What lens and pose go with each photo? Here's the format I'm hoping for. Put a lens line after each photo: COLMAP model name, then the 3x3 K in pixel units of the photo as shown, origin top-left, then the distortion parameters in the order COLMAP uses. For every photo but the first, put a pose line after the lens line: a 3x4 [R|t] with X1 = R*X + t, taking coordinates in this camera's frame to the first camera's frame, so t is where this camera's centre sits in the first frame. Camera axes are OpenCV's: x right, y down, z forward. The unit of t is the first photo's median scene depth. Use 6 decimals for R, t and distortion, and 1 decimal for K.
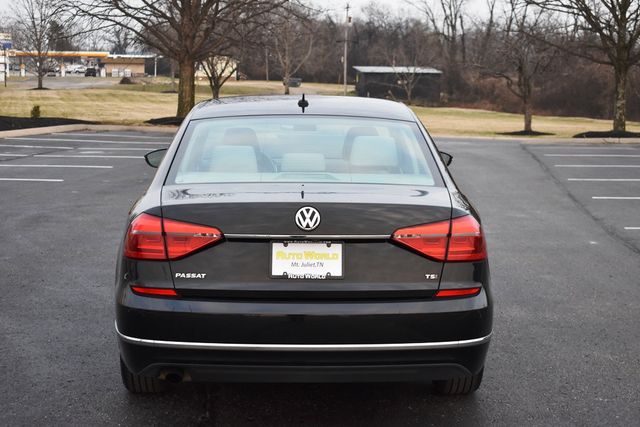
lens RADIAL K [[1156.6, 0, 324.0], [0, 1156.6, 213.4], [0, 0, 1]] dist [-0.036357, 0.000000]
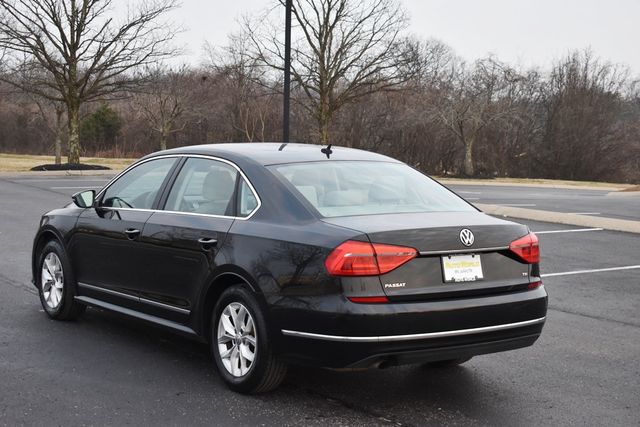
lens RADIAL K [[1156.6, 0, 338.5], [0, 1156.6, 207.1], [0, 0, 1]] dist [-0.036357, 0.000000]
pose [[0.822540, -0.033761, 0.567704, -0.904429], [0.051605, 0.998549, -0.015387, -0.018152], [-0.566361, 0.041953, 0.823089, -0.050924]]
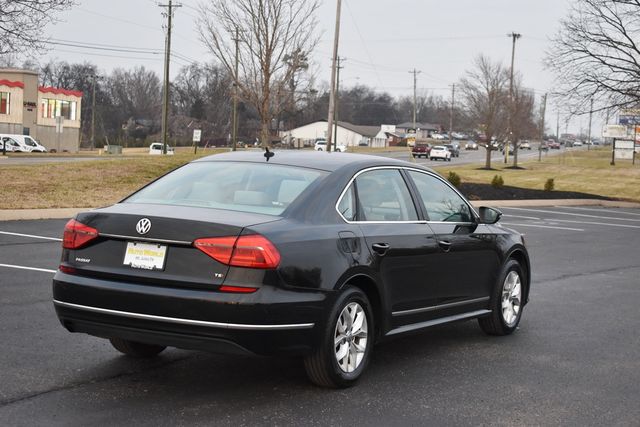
lens RADIAL K [[1228.6, 0, 318.6], [0, 1228.6, 215.8], [0, 0, 1]] dist [0.152017, 0.000000]
pose [[0.851734, 0.060788, -0.520436, 0.951408], [-0.096996, 0.994373, -0.042597, 0.034900], [0.514918, 0.086761, 0.852838, -0.196244]]
